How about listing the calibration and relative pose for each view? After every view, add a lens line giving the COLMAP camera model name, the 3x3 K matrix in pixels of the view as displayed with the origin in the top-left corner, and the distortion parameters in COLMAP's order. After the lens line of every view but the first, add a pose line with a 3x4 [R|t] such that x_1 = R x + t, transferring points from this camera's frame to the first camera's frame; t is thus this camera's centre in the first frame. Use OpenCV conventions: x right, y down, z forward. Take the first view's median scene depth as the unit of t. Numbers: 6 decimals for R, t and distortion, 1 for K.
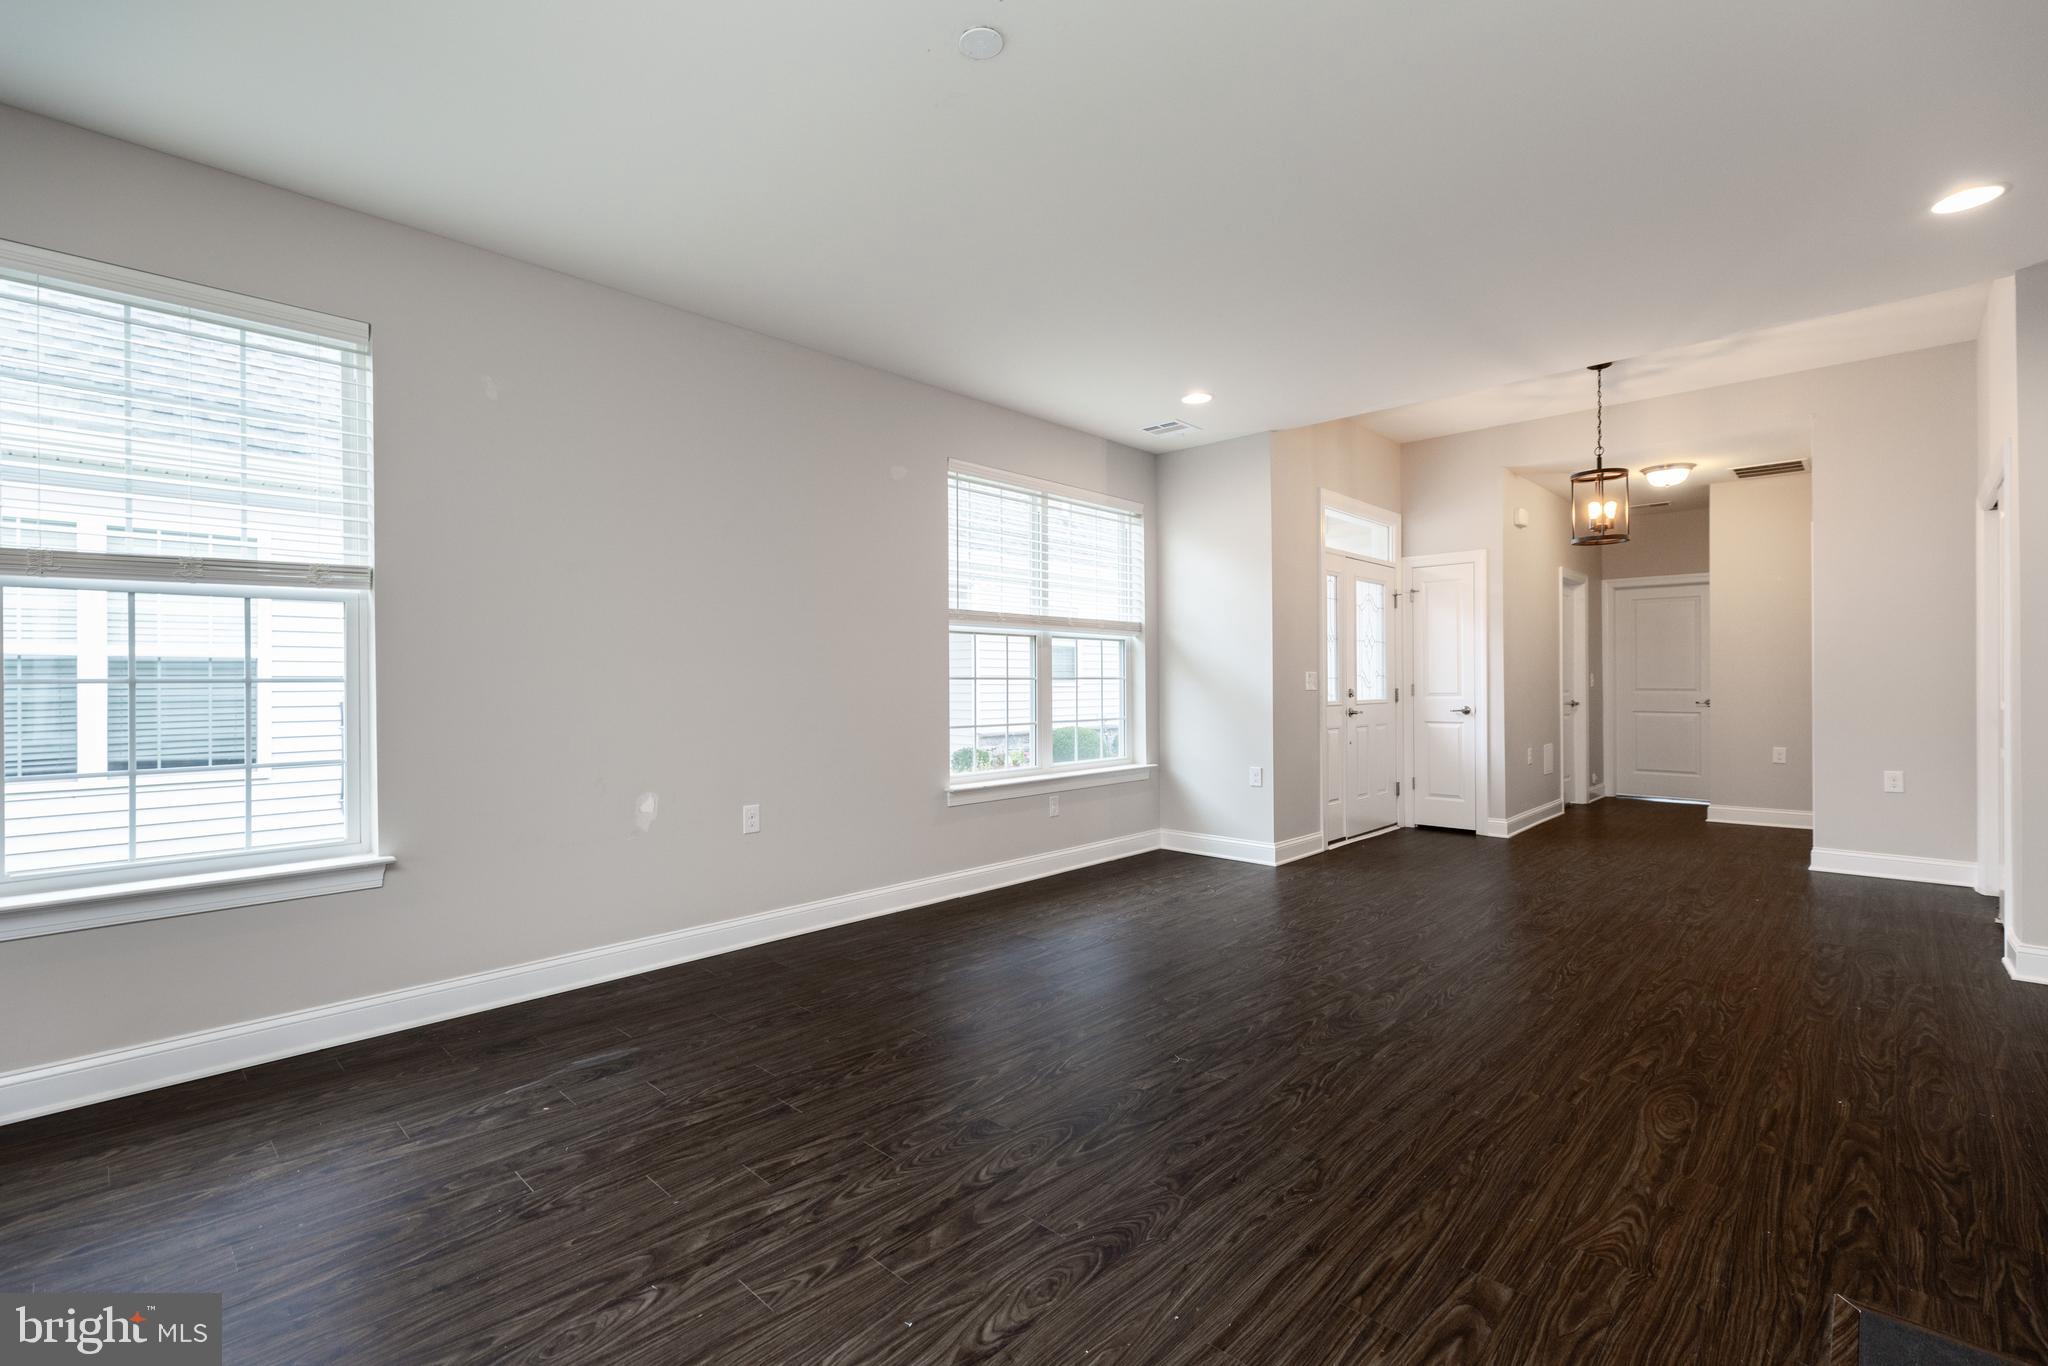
lens RADIAL K [[905.0, 0, 1024.0], [0, 905.0, 683.0], [0, 0, 1]] dist [0.002096, 0.000491]
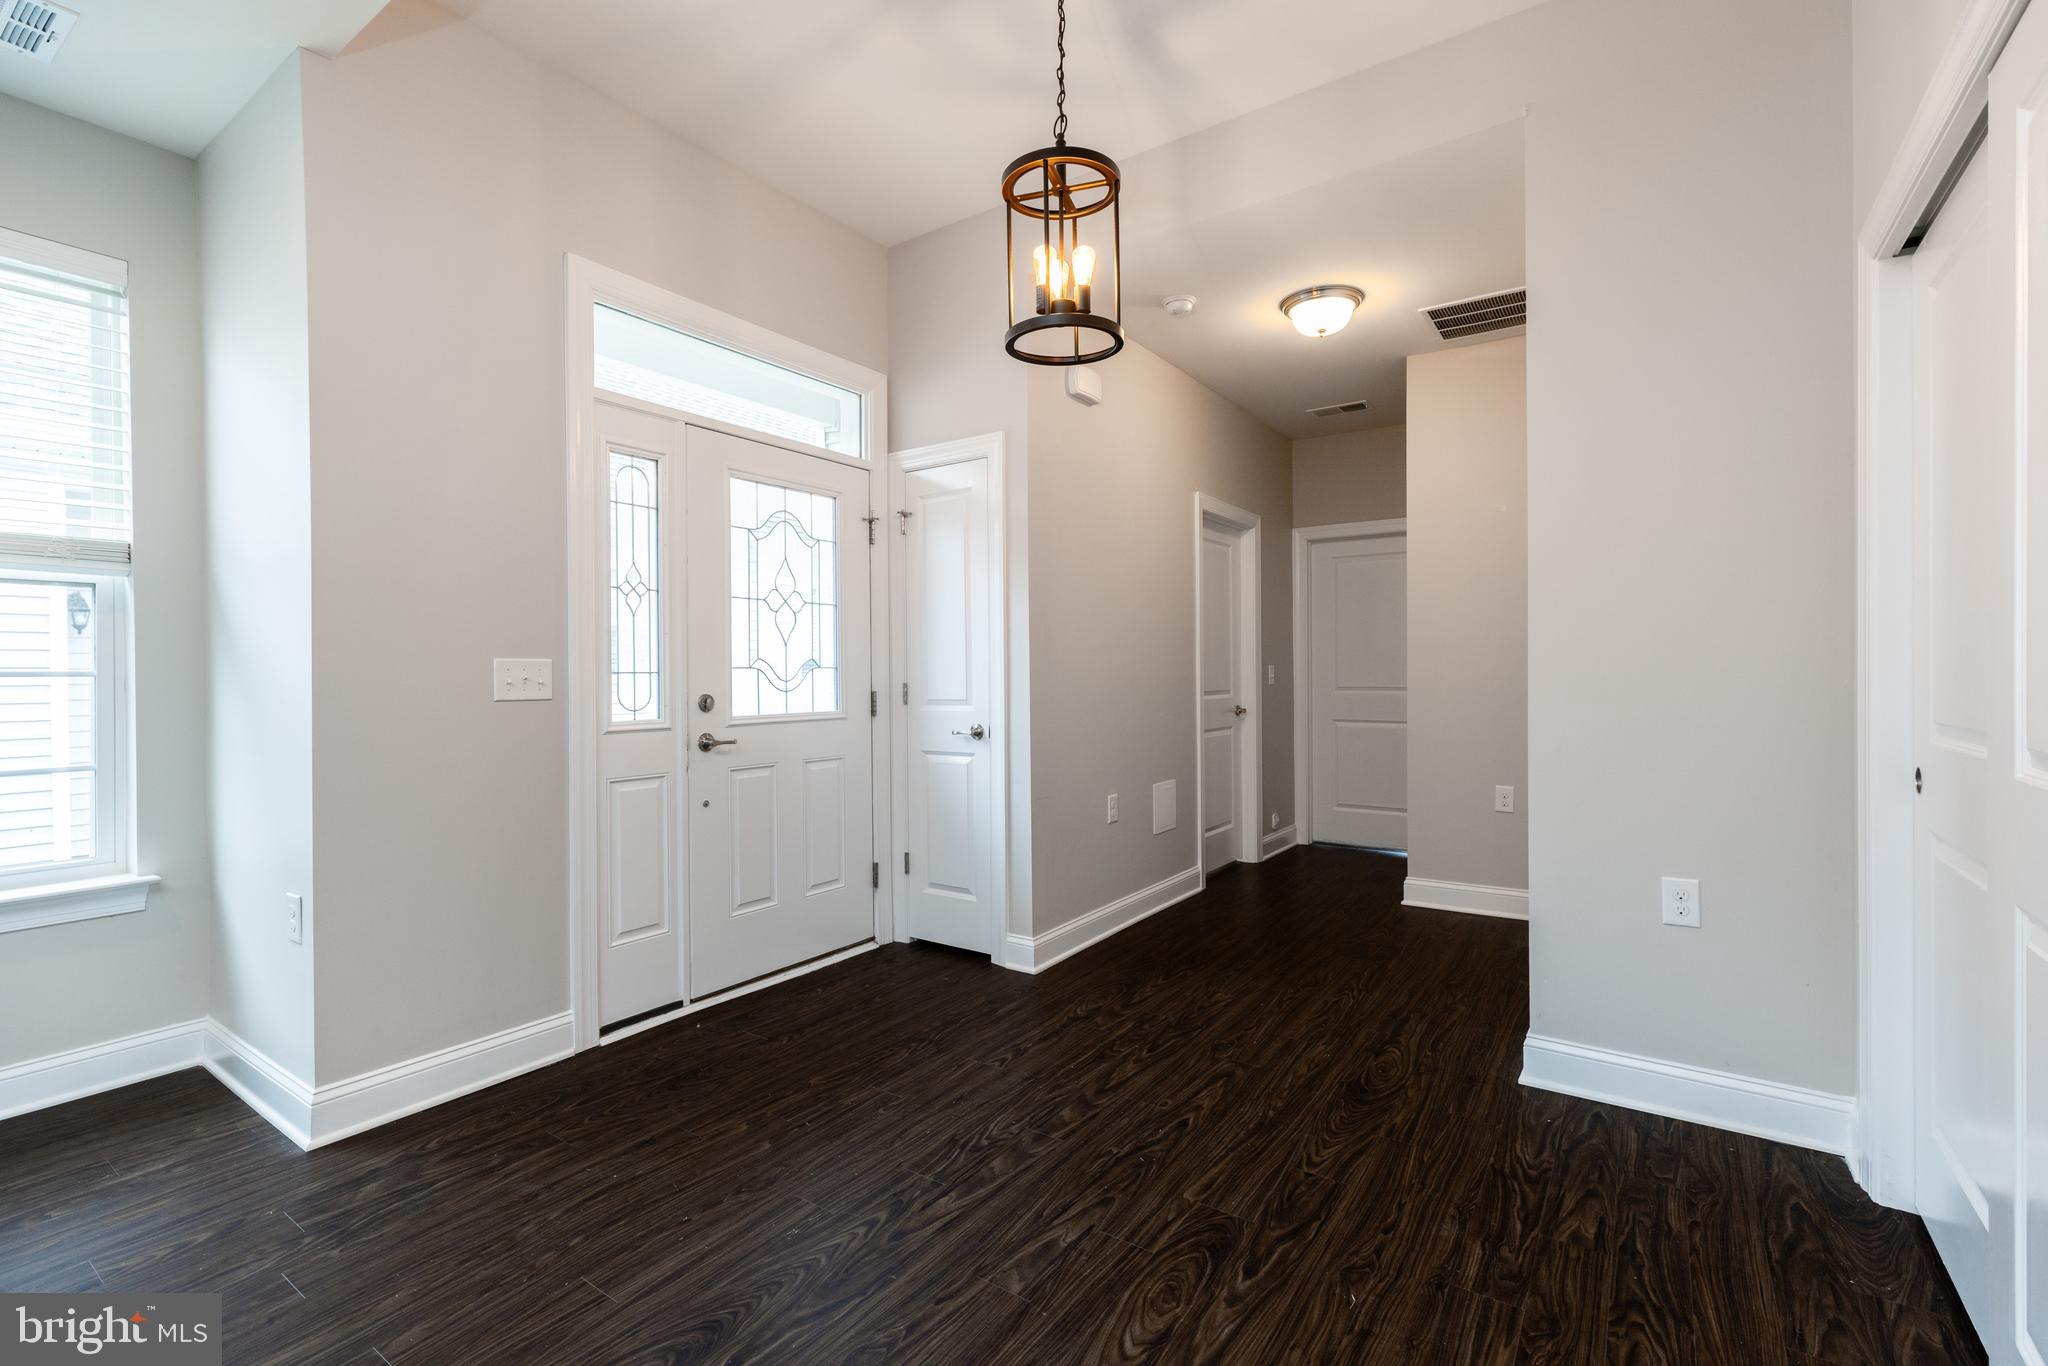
lens RADIAL K [[935.8, 0, 1012.9], [0, 935.8, 675.5], [0, 0, 1]] dist [0.019058, -0.000397]
pose [[0.987640, -0.001196, 0.156734, 0.657862], [0.001484, 0.999997, -0.001720, -0.003537], [-0.156732, 0.001931, 0.987639, 0.693157]]
